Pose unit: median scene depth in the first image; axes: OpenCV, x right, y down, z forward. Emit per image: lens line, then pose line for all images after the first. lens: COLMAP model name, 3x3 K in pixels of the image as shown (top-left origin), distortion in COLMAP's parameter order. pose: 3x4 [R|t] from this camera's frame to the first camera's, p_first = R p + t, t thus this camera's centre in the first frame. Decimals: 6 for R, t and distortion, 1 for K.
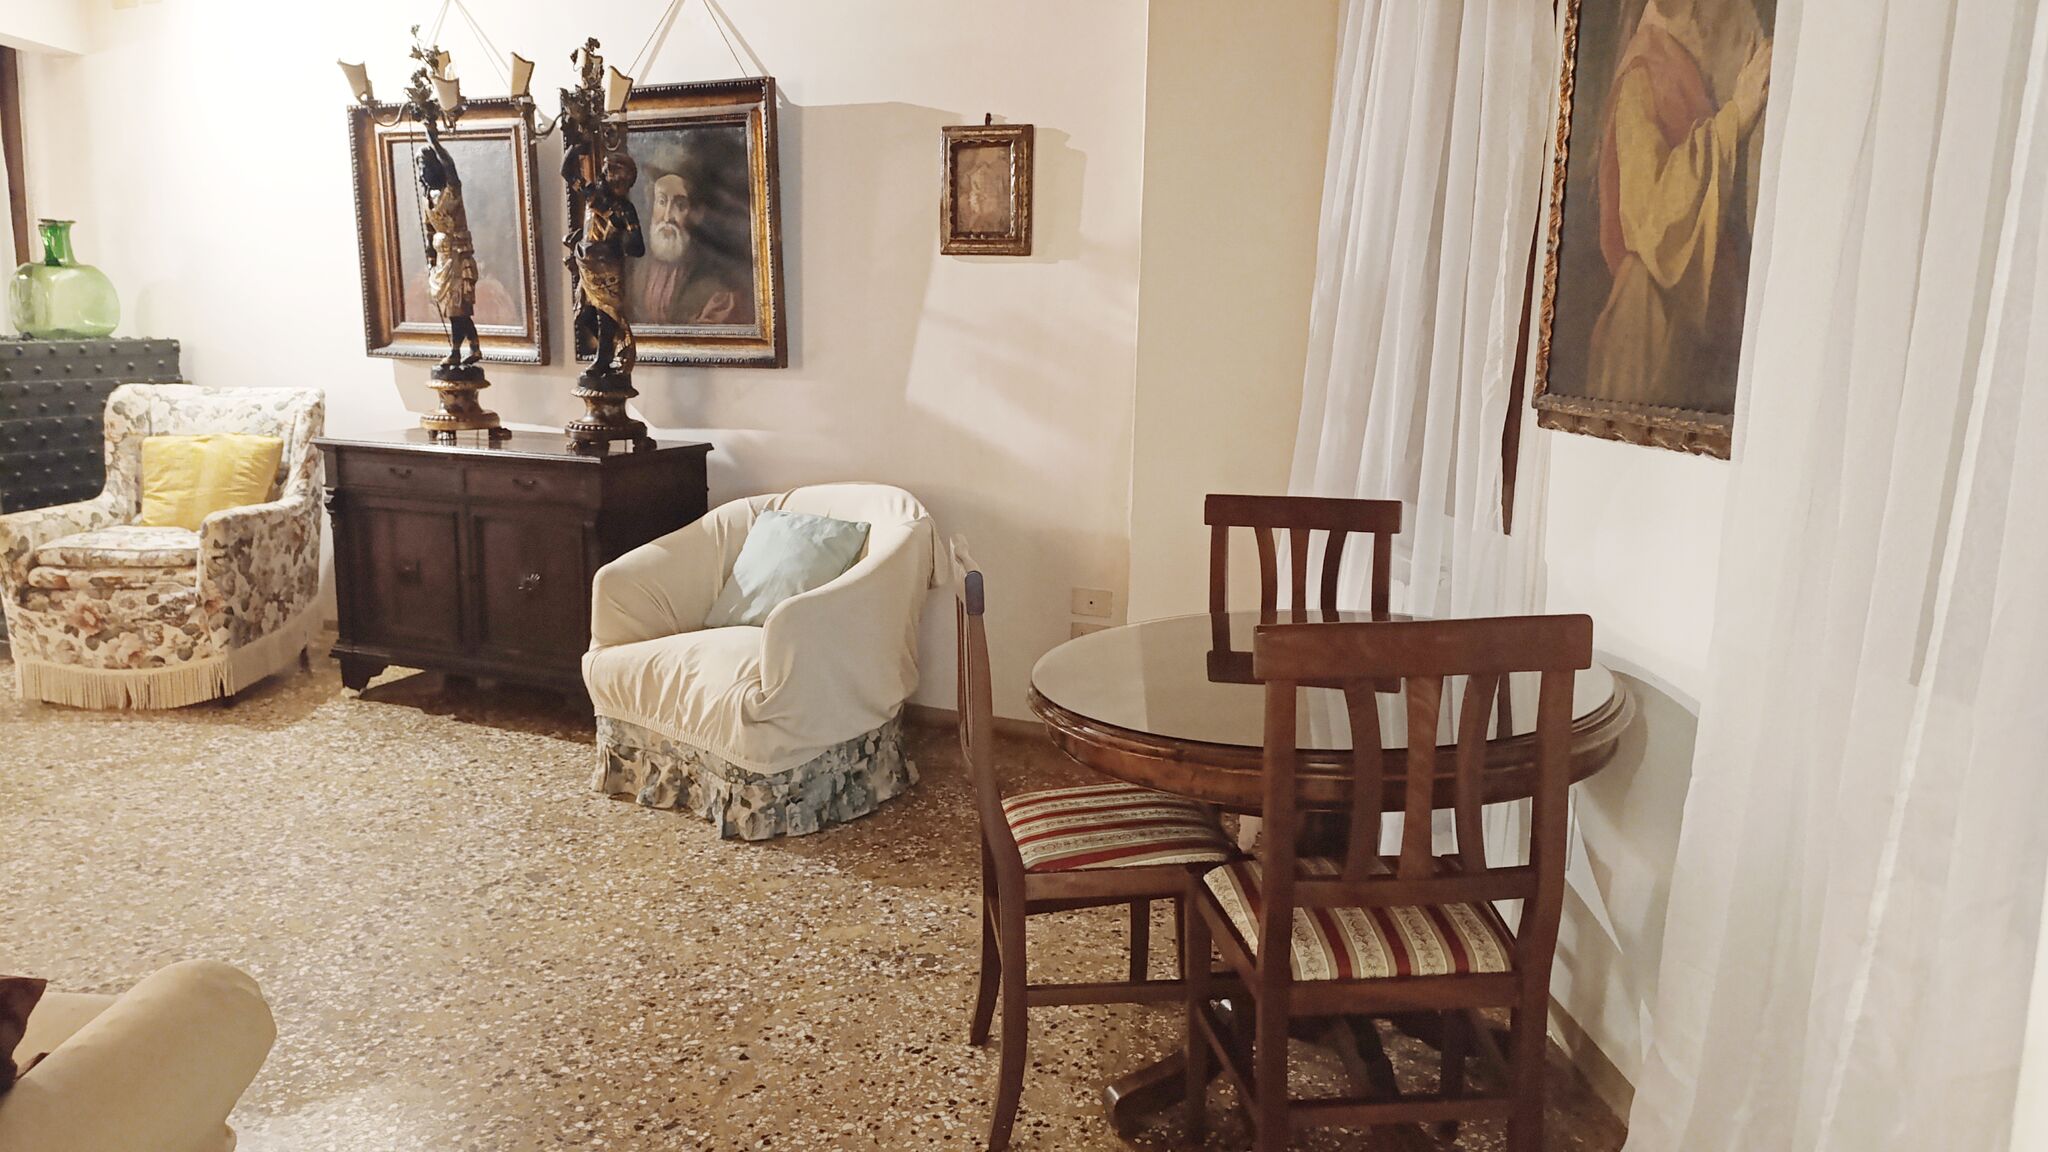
lens RADIAL K [[1398.3, 0, 1016.4], [0, 1398.3, 556.4], [0, 0, 1]] dist [0.051035, -0.061498]
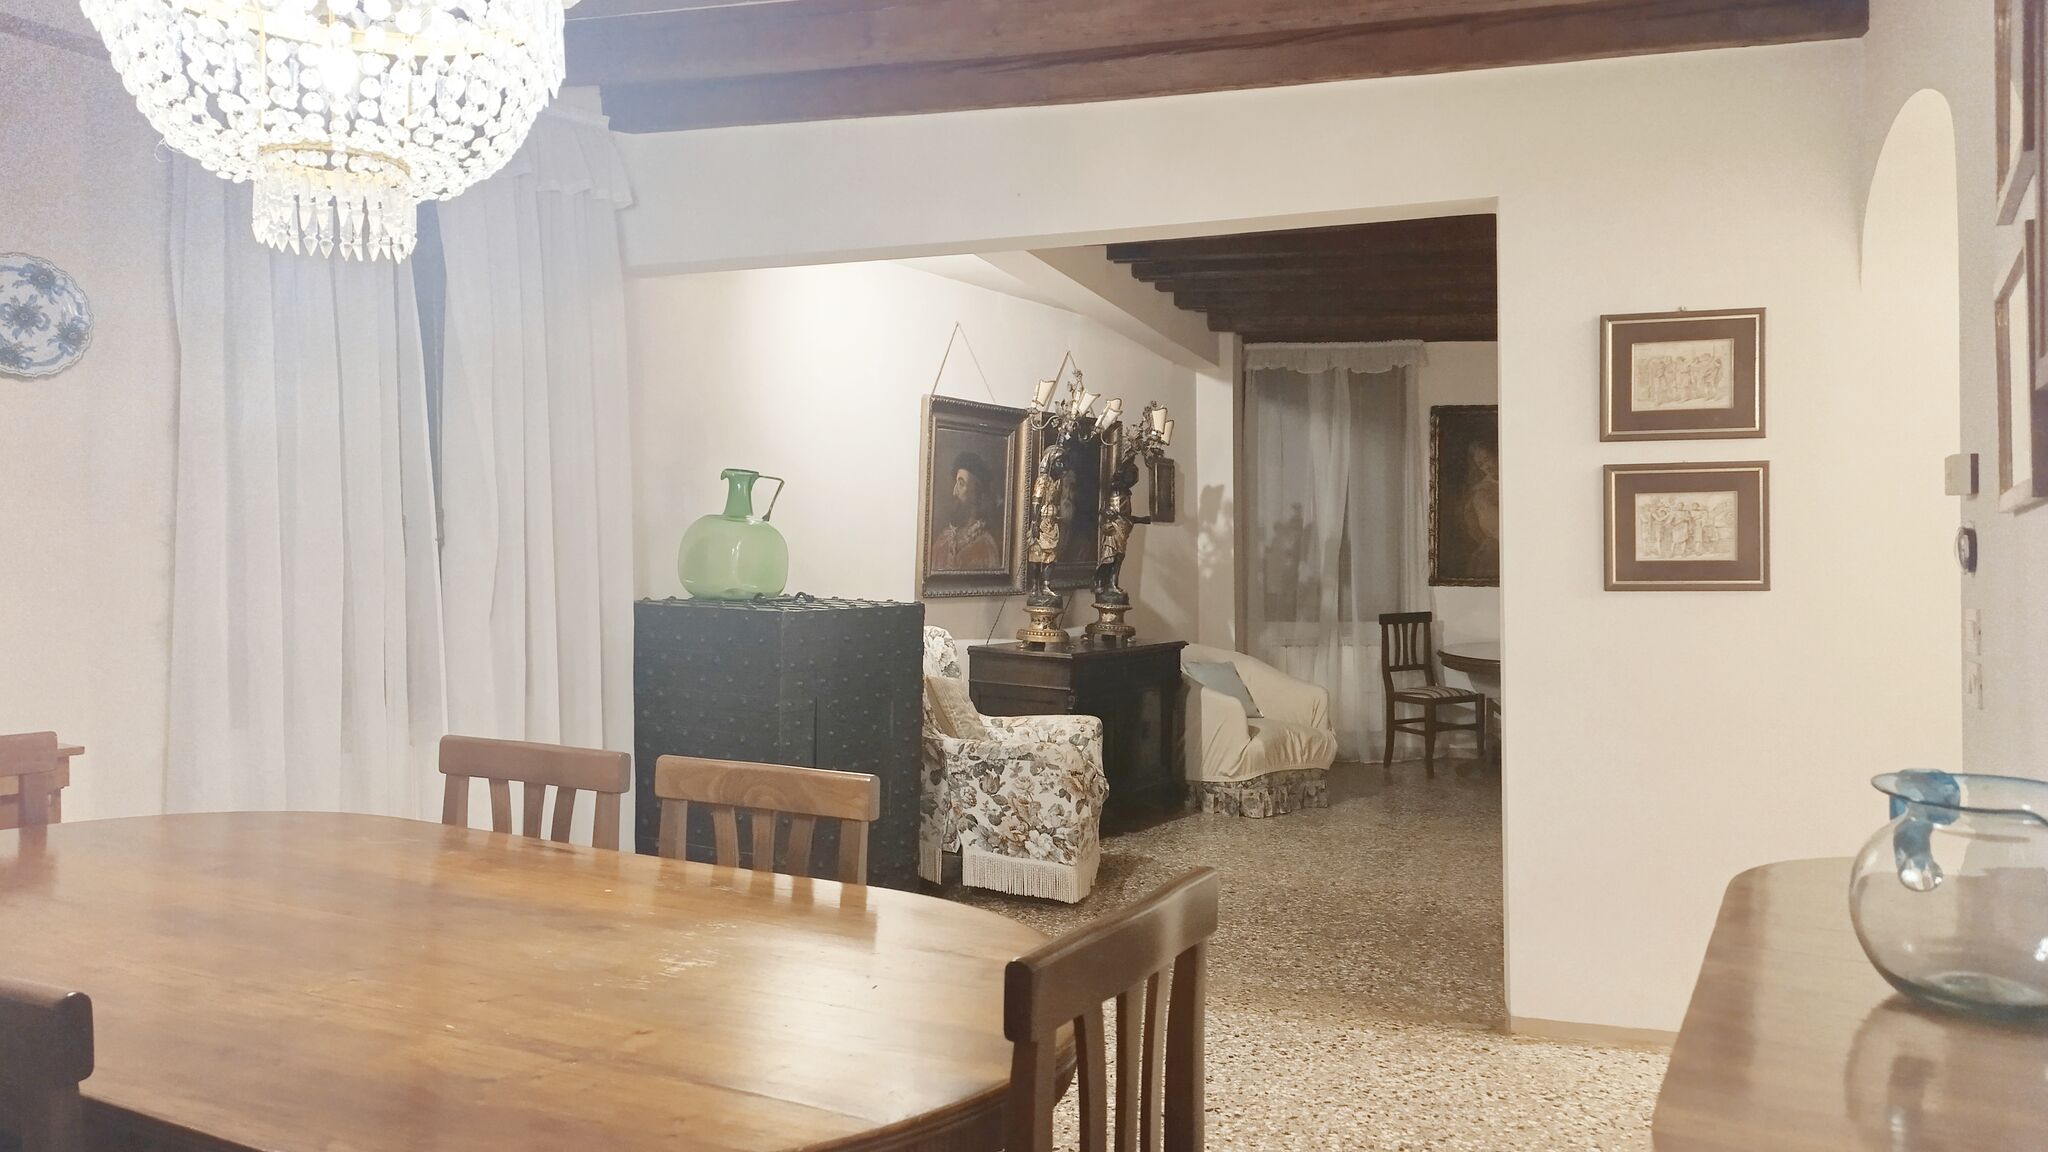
lens RADIAL K [[1398.3, 0, 1014.0], [0, 1398.3, 565.6], [0, 0, 1]] dist [0.051035, -0.061498]
pose [[0.181175, -0.033253, 0.982889, -1.861821], [0.155413, 0.987838, 0.004773, -0.187405], [-0.971094, 0.151889, 0.184139, 0.812094]]
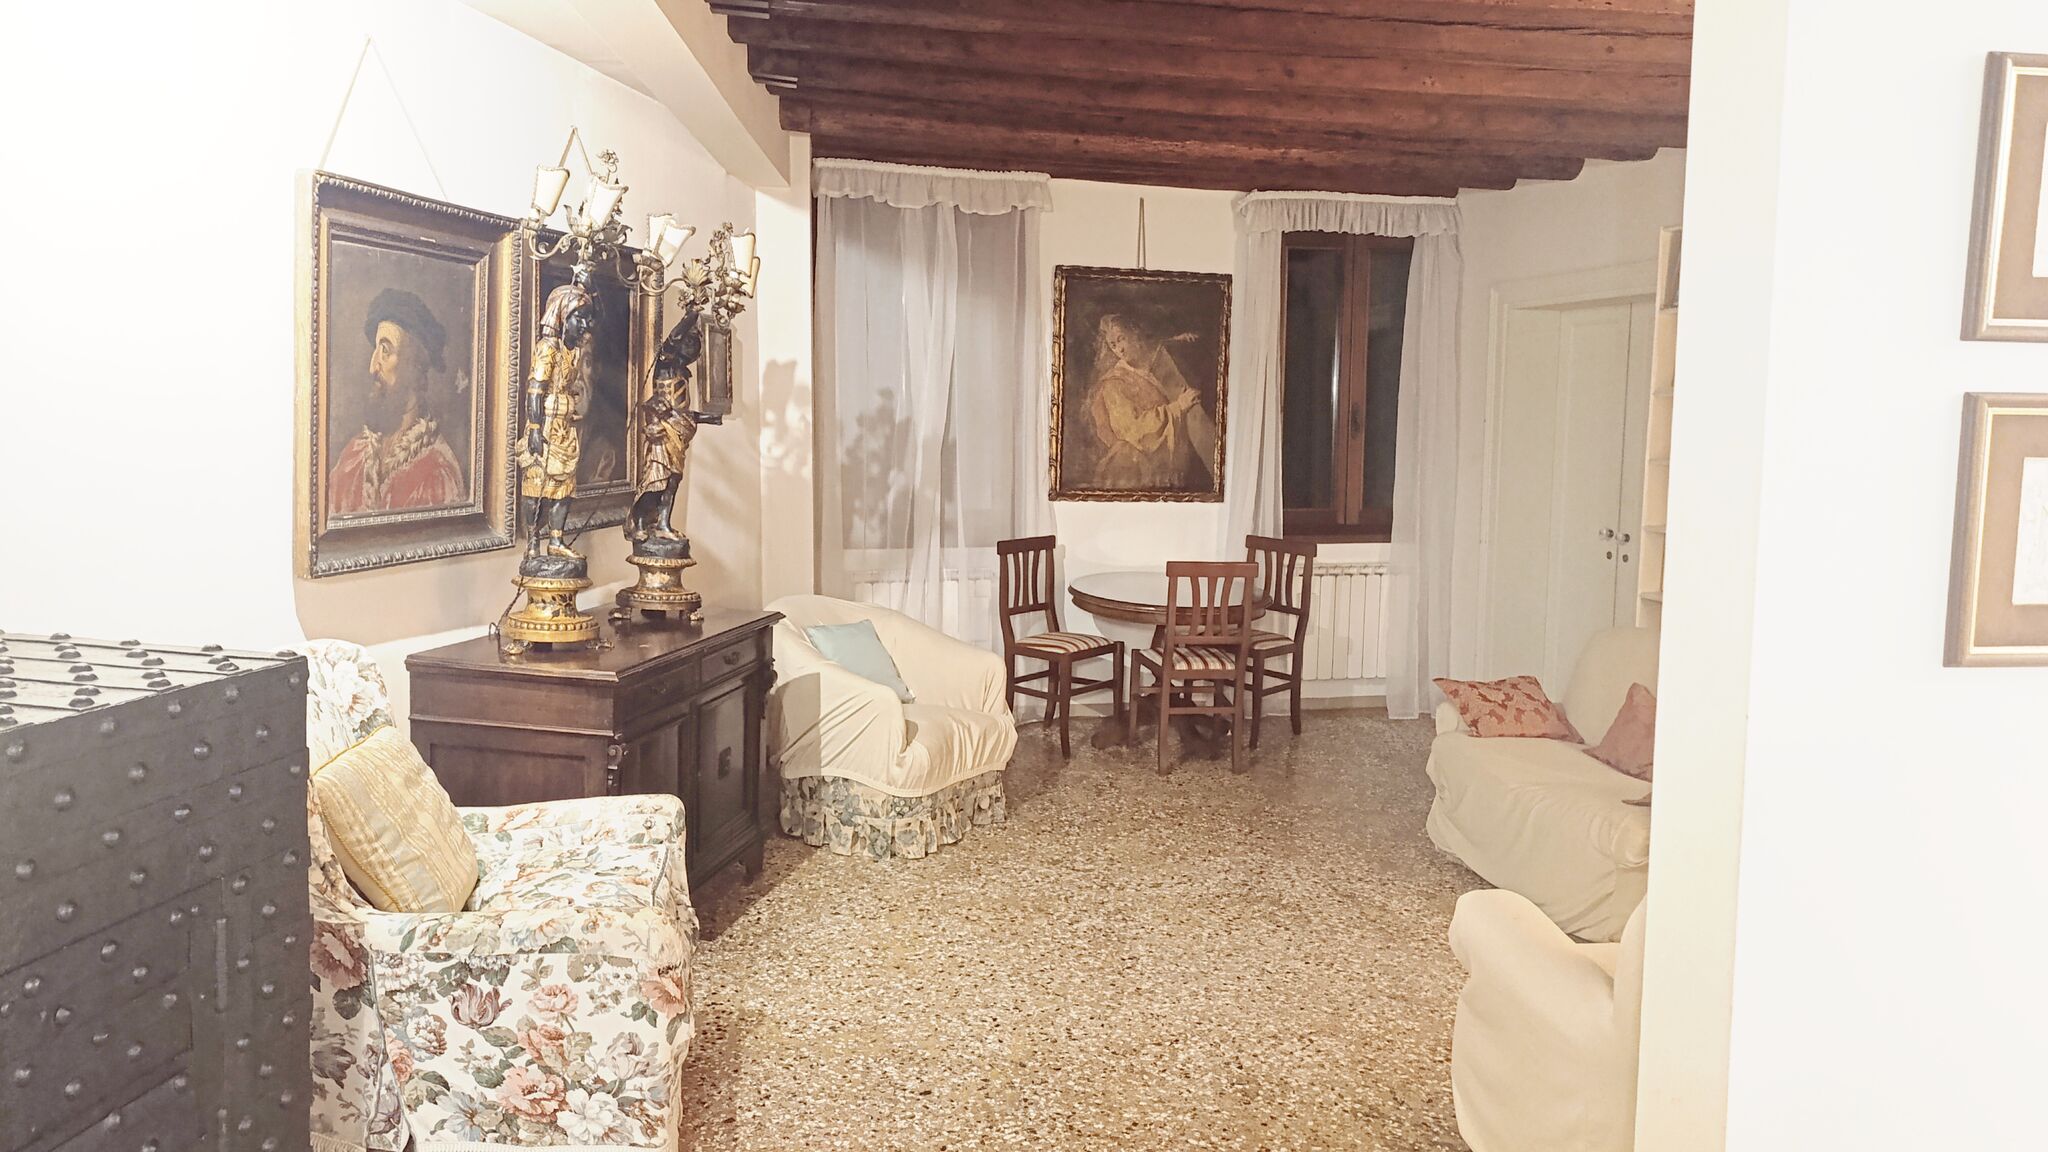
lens RADIAL K [[1398.3, 0, 1019.6], [0, 1398.3, 561.1], [0, 0, 1]] dist [0.051035, -0.061498]
pose [[-0.209924, -0.126215, 0.969537, -1.282798], [0.125328, 0.979978, 0.154710, -0.234998], [-0.969652, 0.153988, -0.189903, 0.945954]]
